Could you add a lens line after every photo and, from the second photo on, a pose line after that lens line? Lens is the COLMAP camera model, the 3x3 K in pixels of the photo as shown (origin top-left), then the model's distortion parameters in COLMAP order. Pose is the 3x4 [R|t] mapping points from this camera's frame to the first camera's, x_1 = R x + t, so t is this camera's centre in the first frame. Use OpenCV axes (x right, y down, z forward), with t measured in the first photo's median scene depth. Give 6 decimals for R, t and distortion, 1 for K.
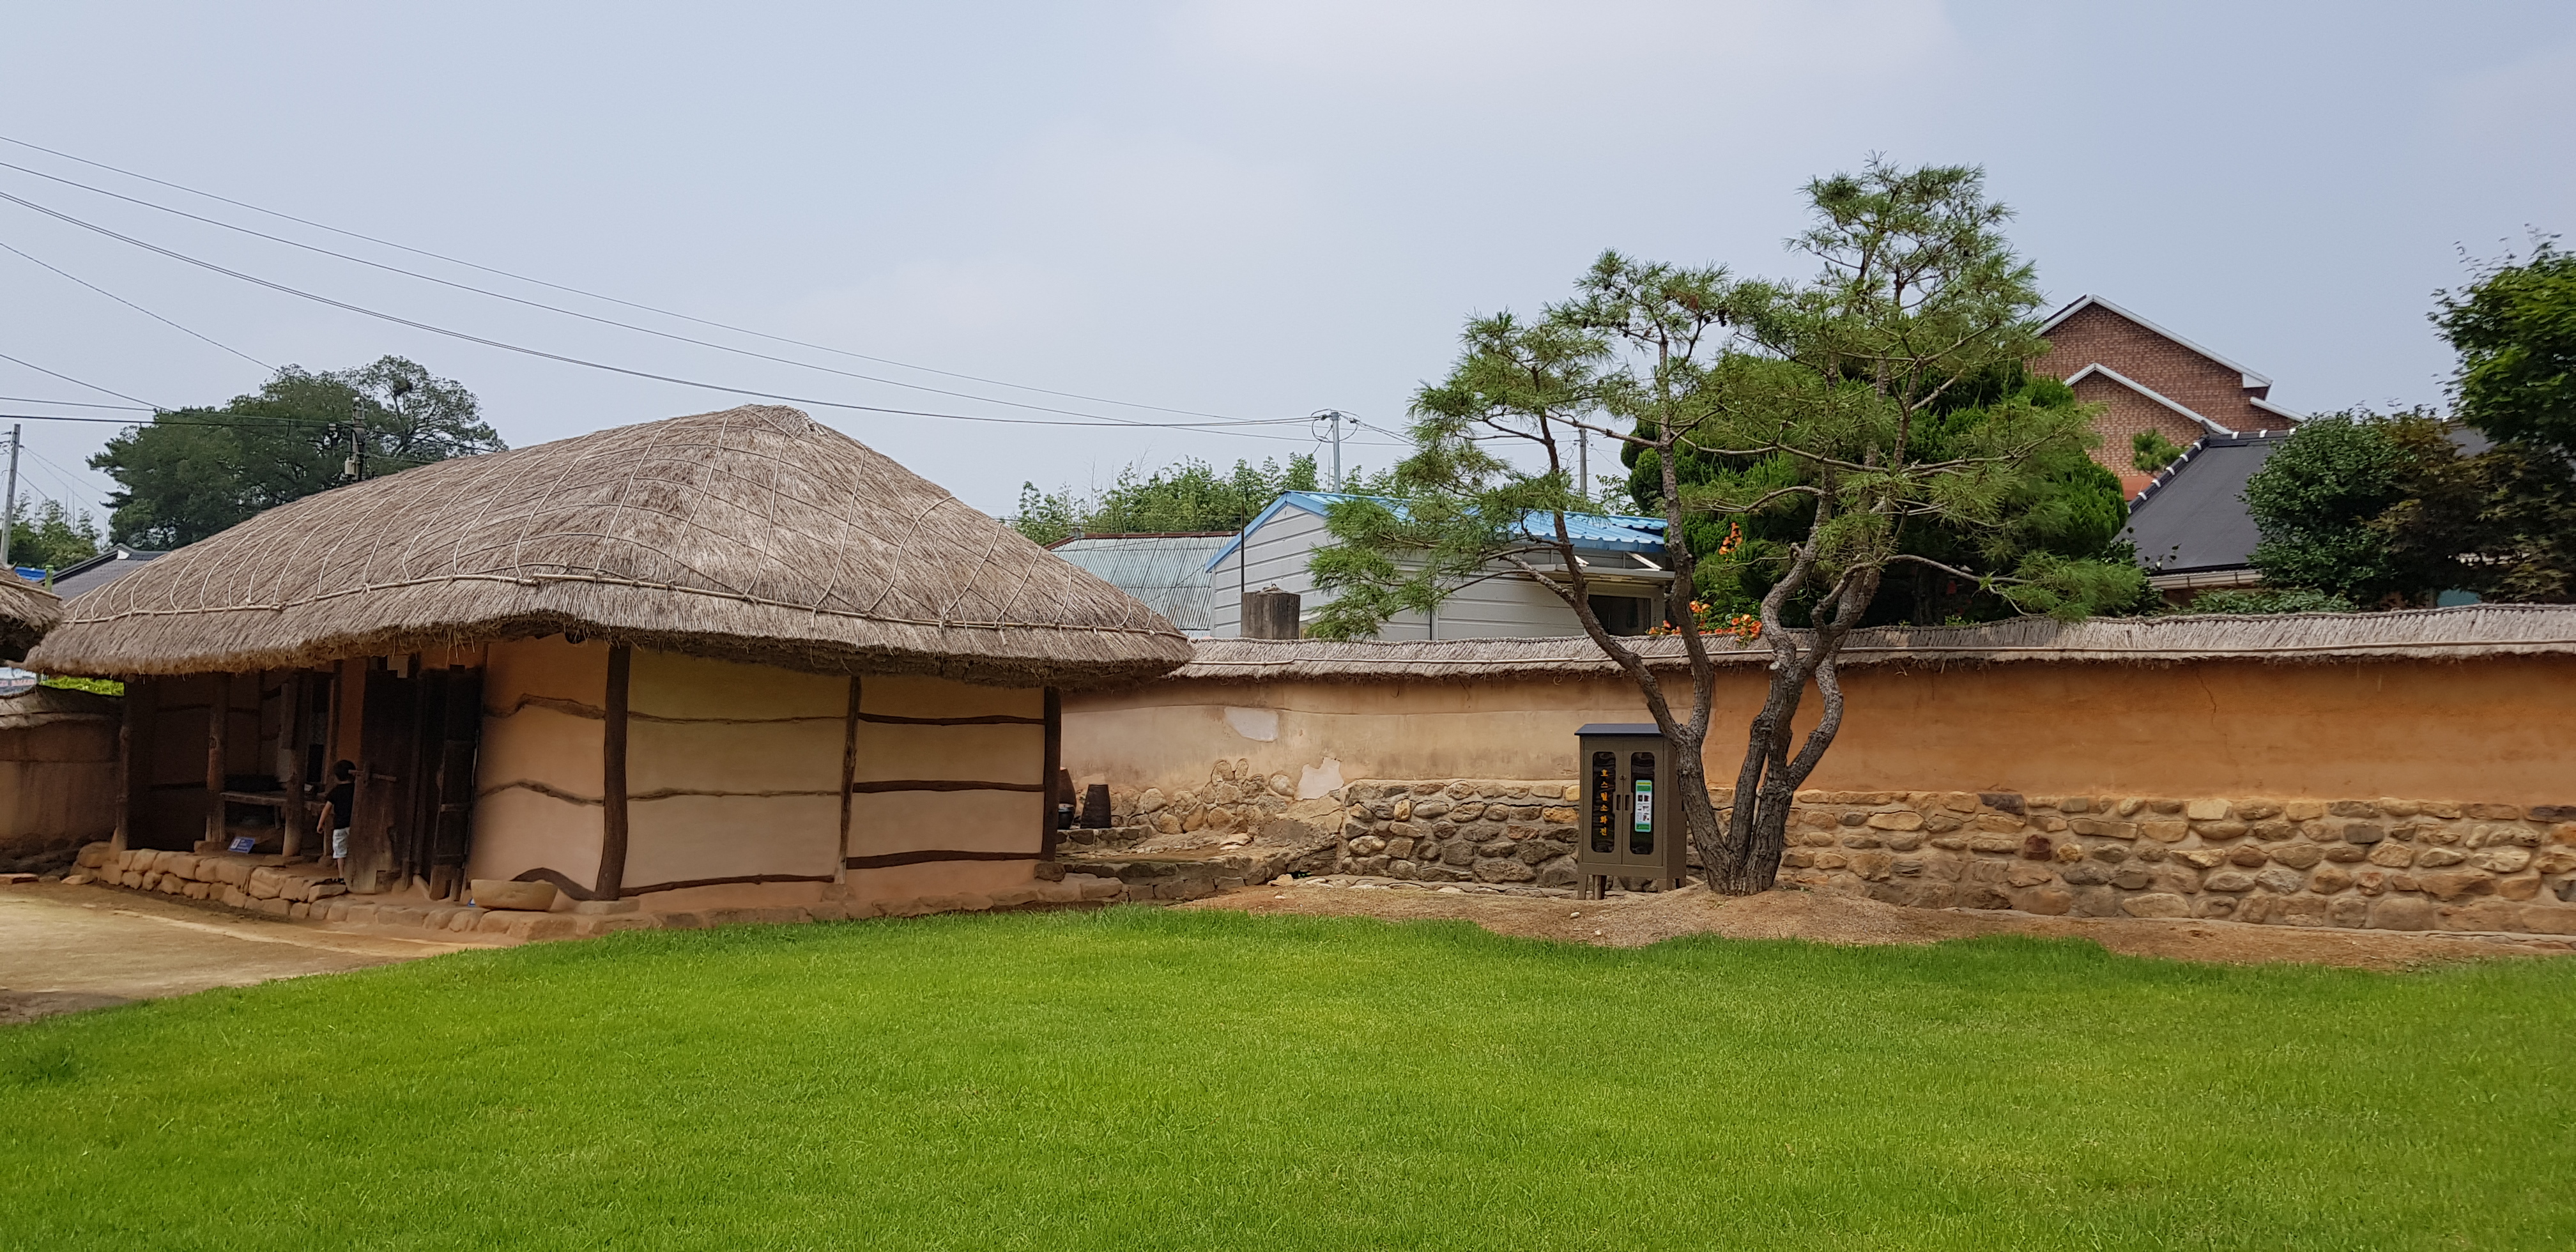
lens RADIAL K [[2074.7, 0, 1275.3], [0, 2074.7, 604.9], [0, 0, 1]] dist [0.114874, -0.250348]
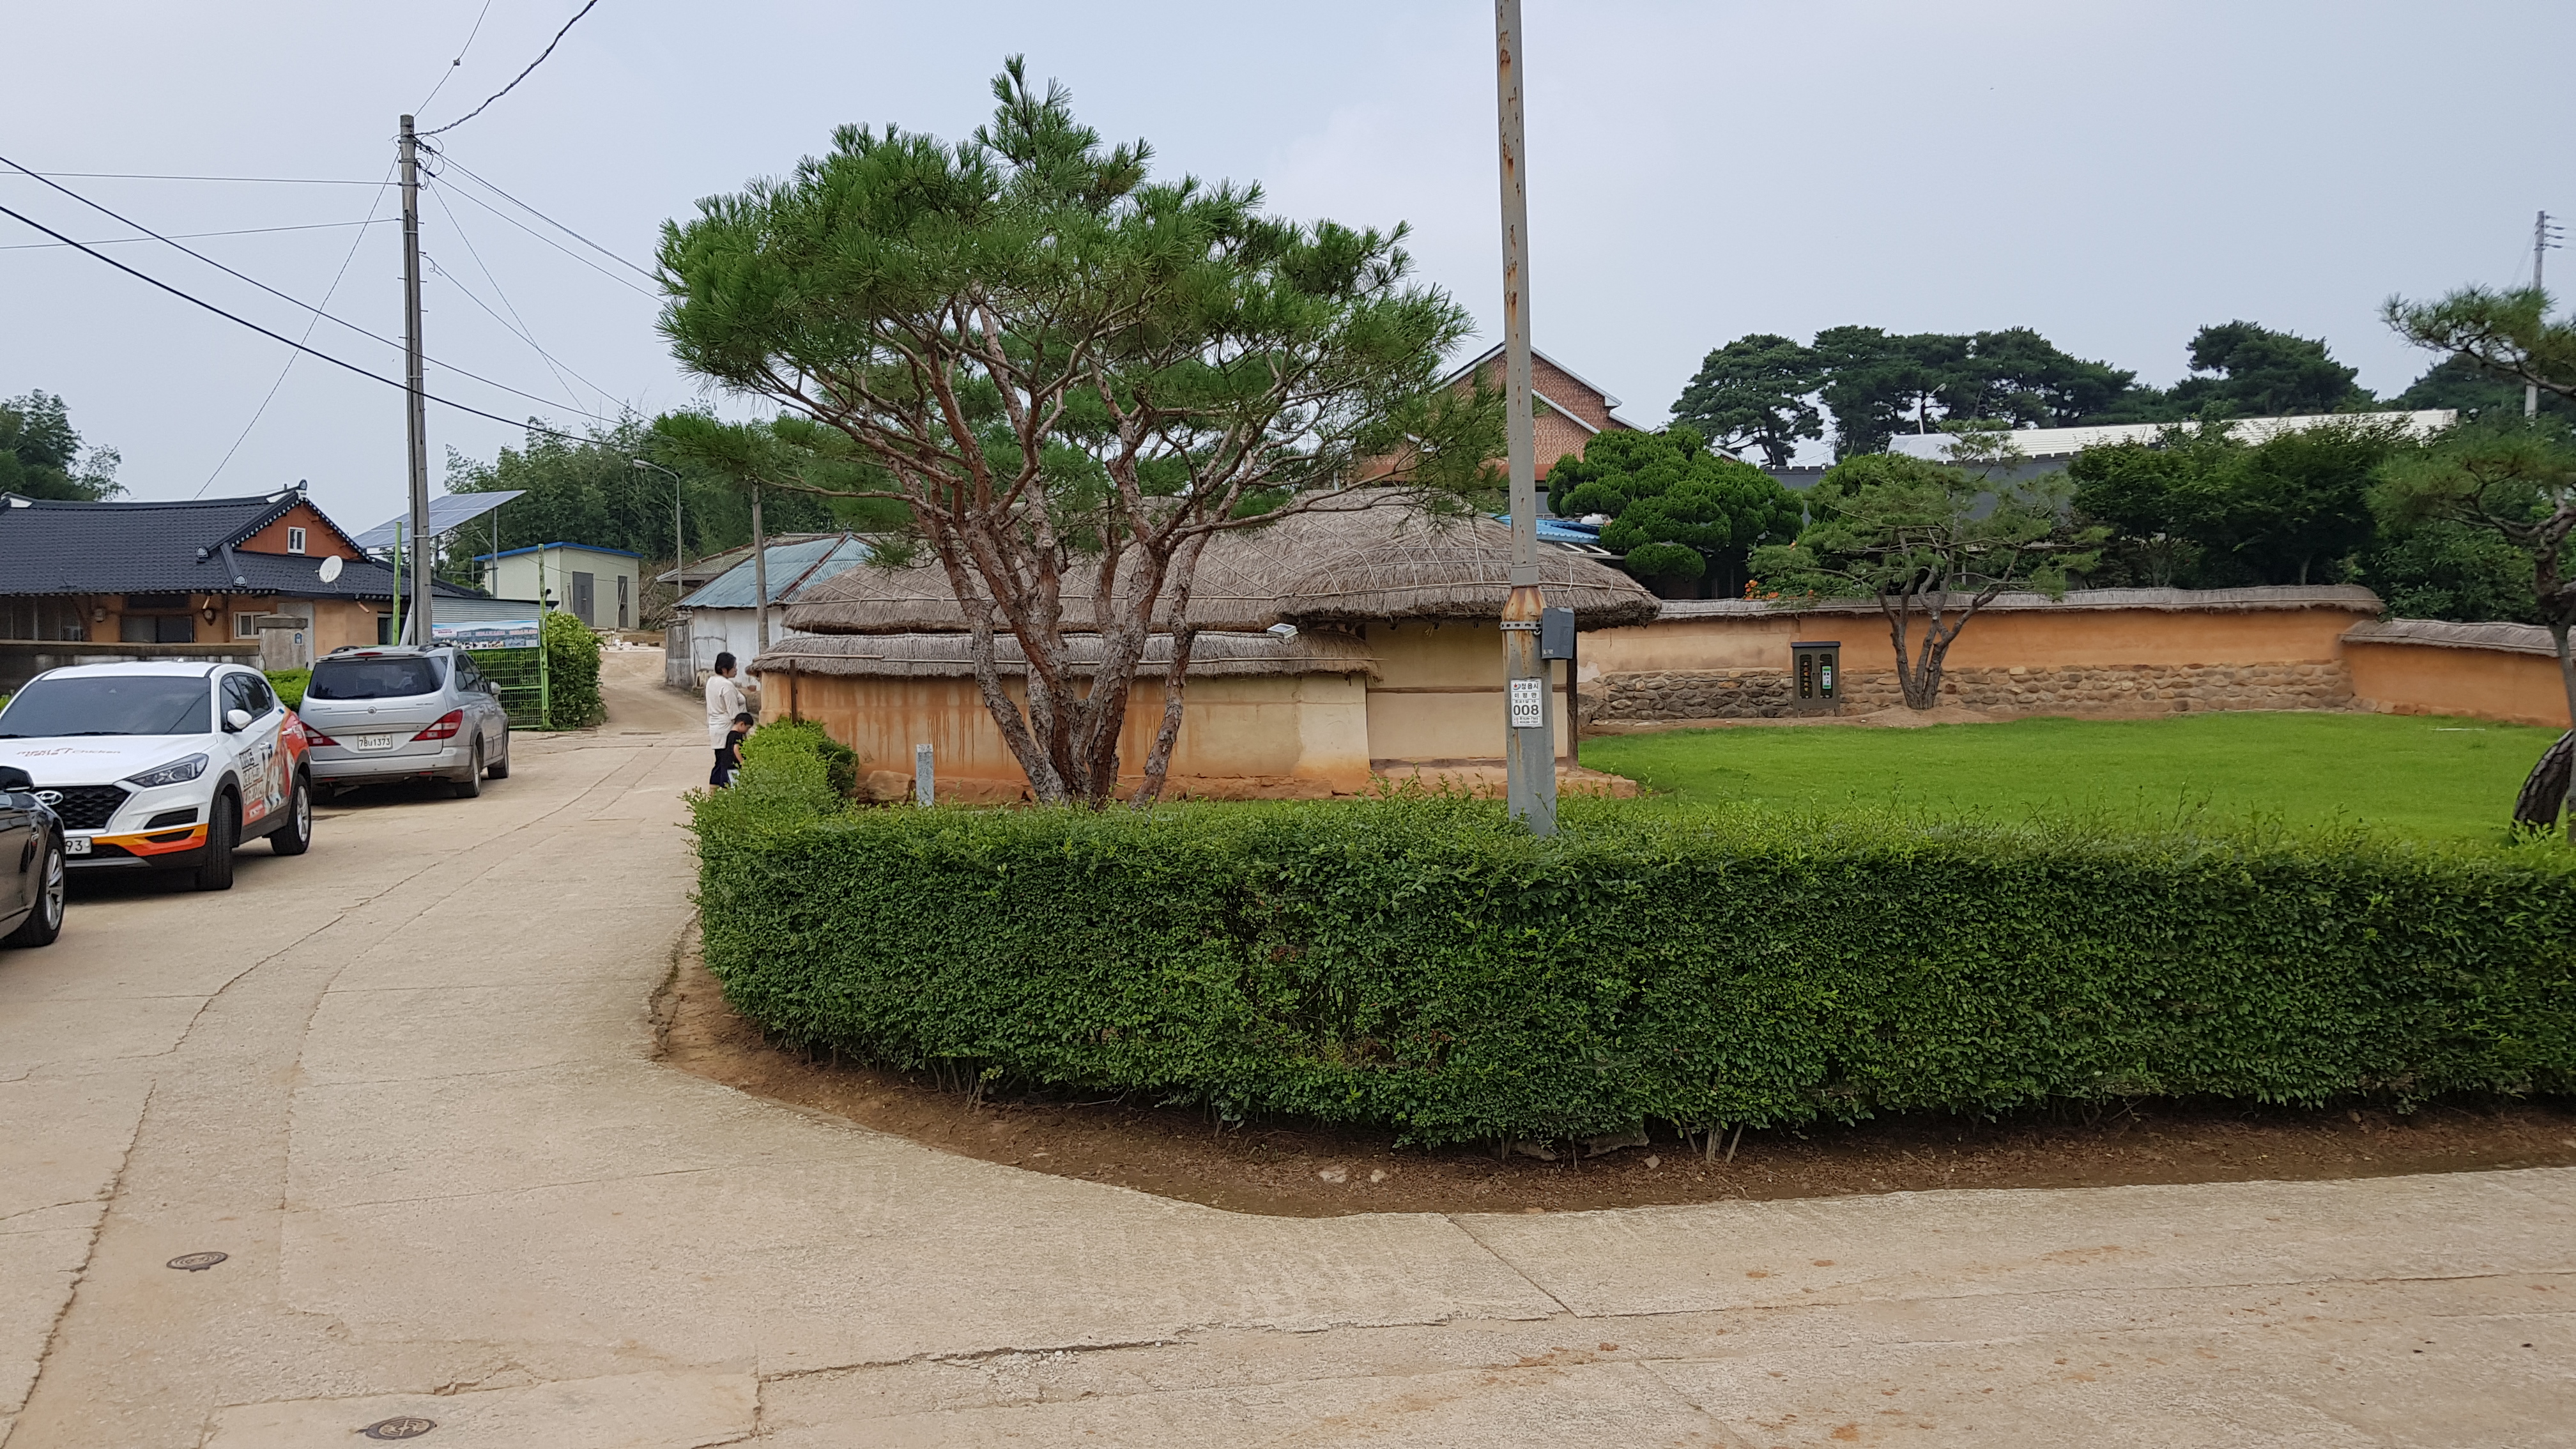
lens RADIAL K [[2023.1, 0, 1292.8], [0, 2023.1, 712.3], [0, 0, 1]] dist [0.030420, -0.100387]
pose [[0.869879, -0.040238, 0.491622, -1.363811], [-0.009898, 0.995043, 0.098955, -0.076455], [-0.493167, -0.090945, 0.865168, -0.615403]]
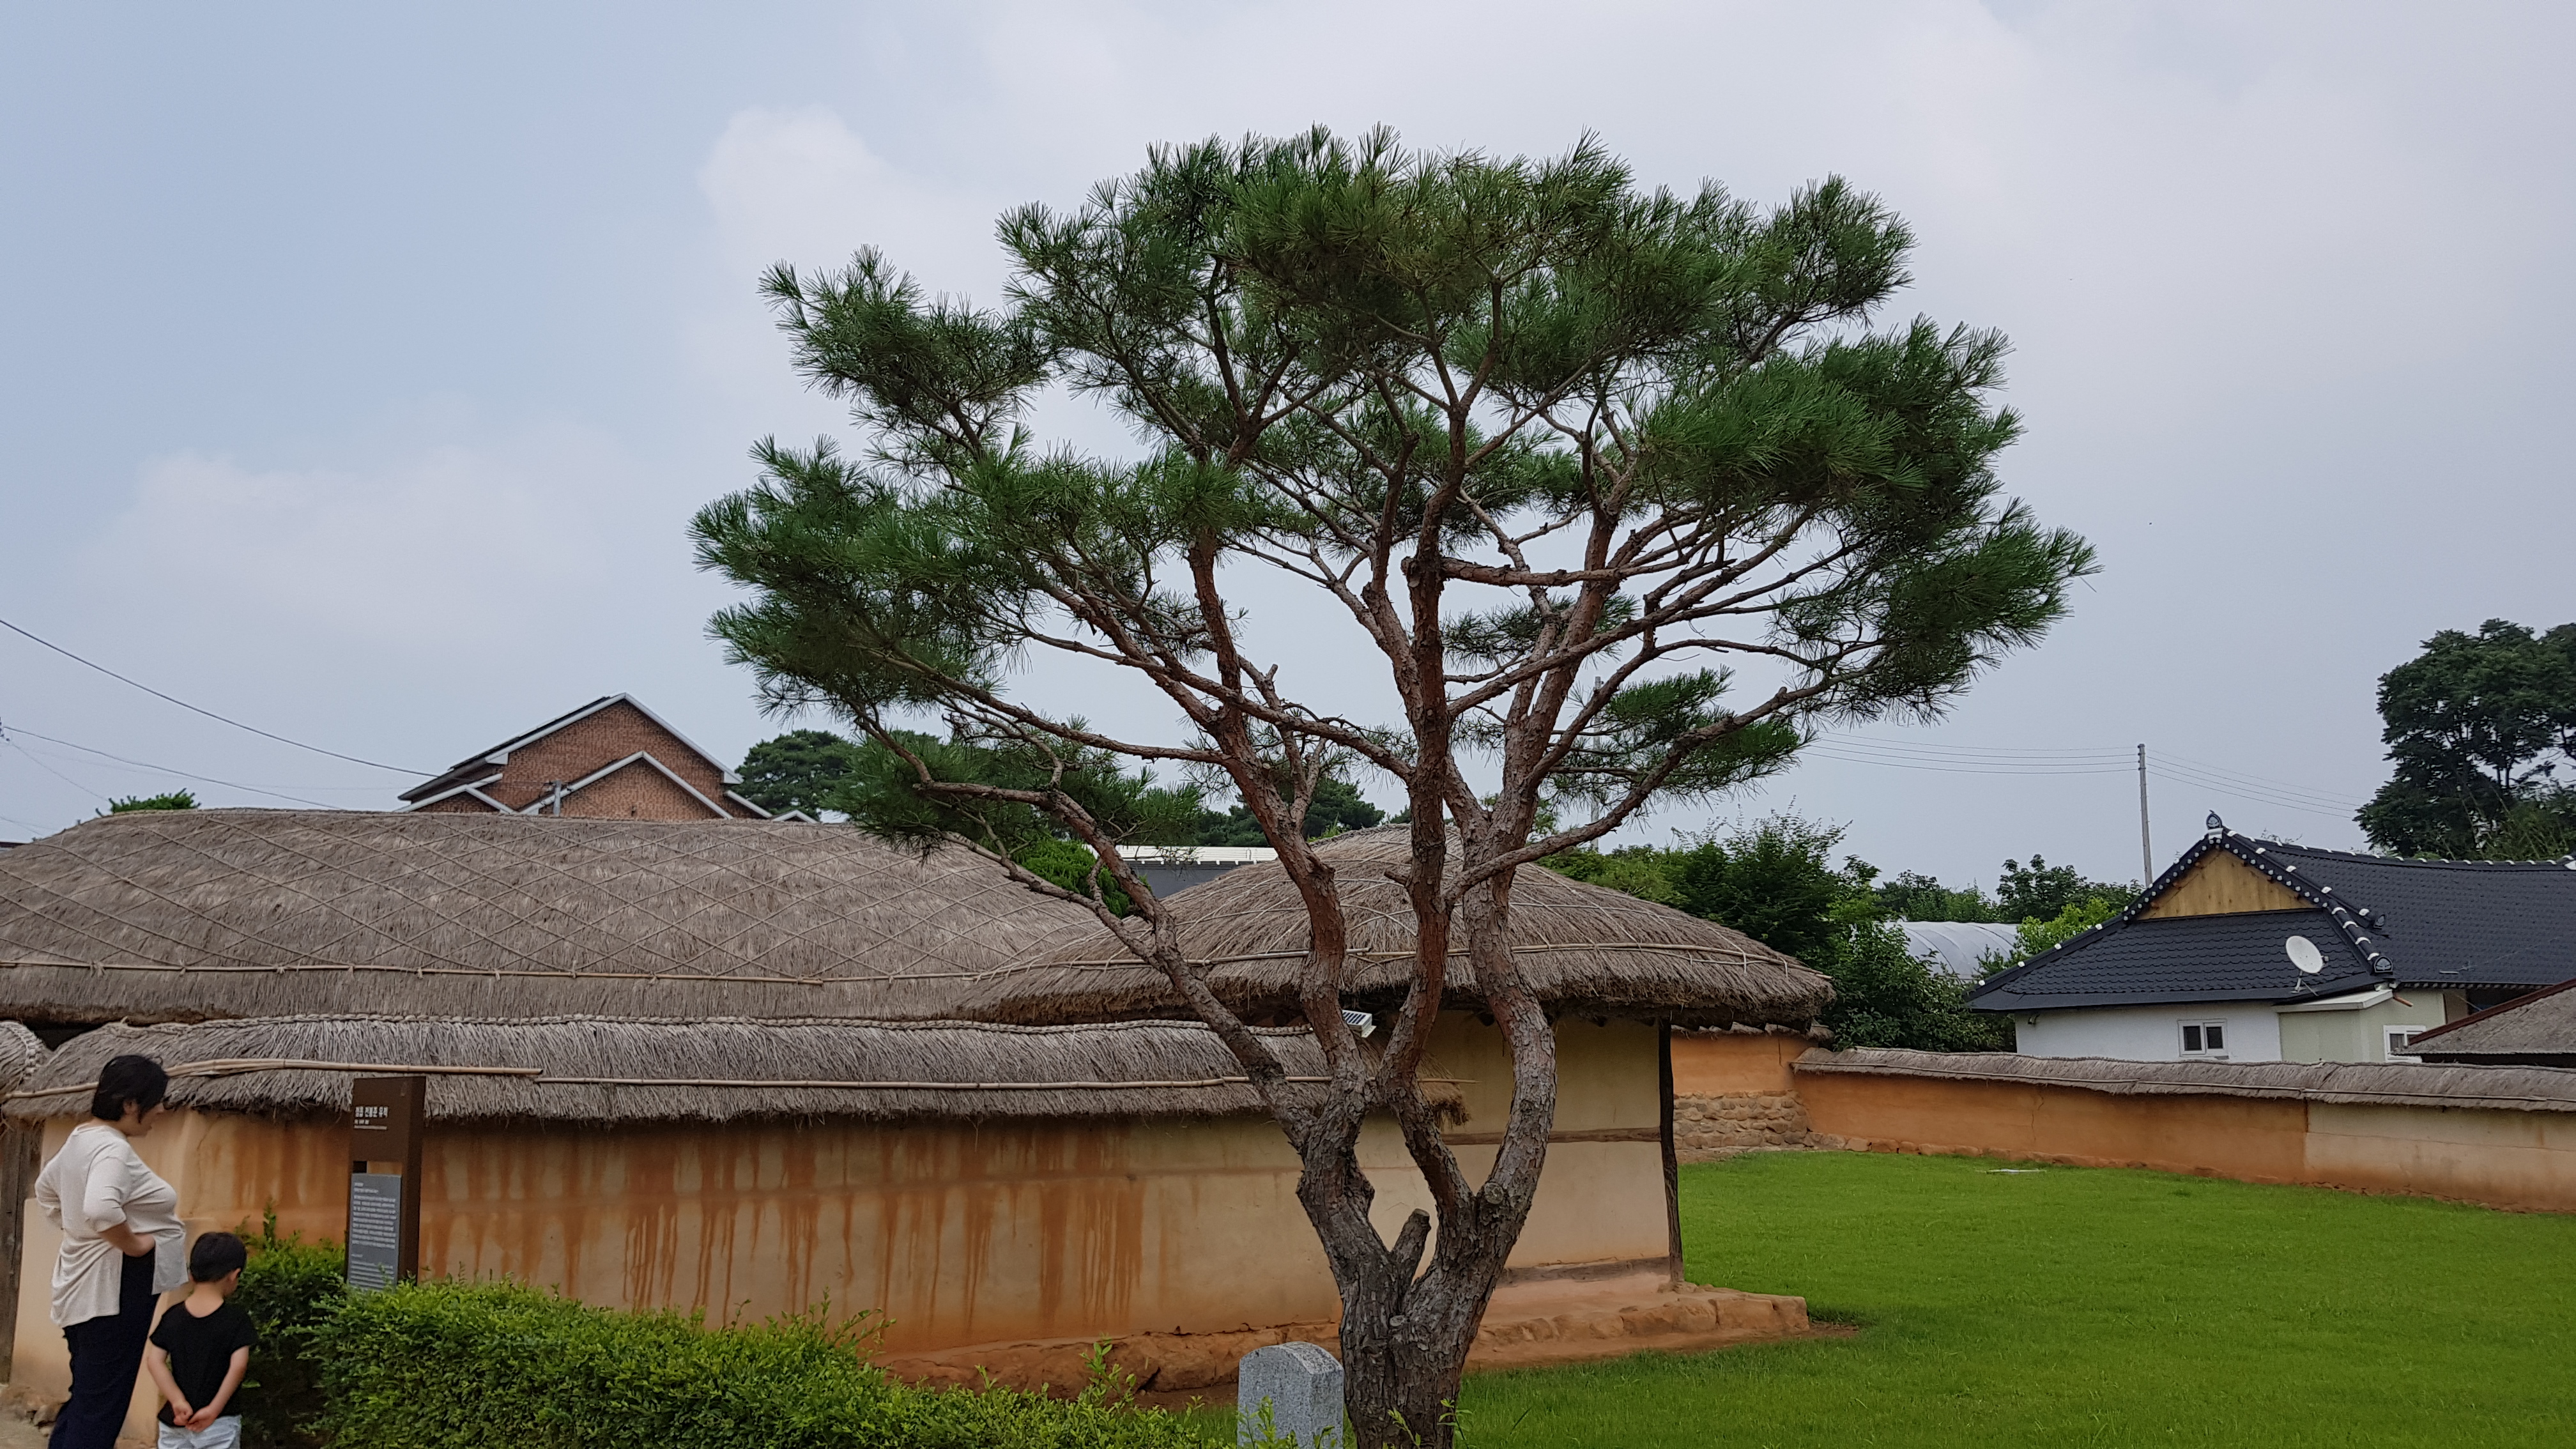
lens RADIAL K [[2001.0, 0, 1288.0], [0, 2001.0, 724.5], [0, 0, 1]] dist [0.053690, -0.092977]
pose [[0.479648, 0.132809, 0.867352, -1.315973], [-0.052347, 0.991050, -0.122802, -0.016625], [-0.875898, 0.013498, 0.482307, 0.202010]]
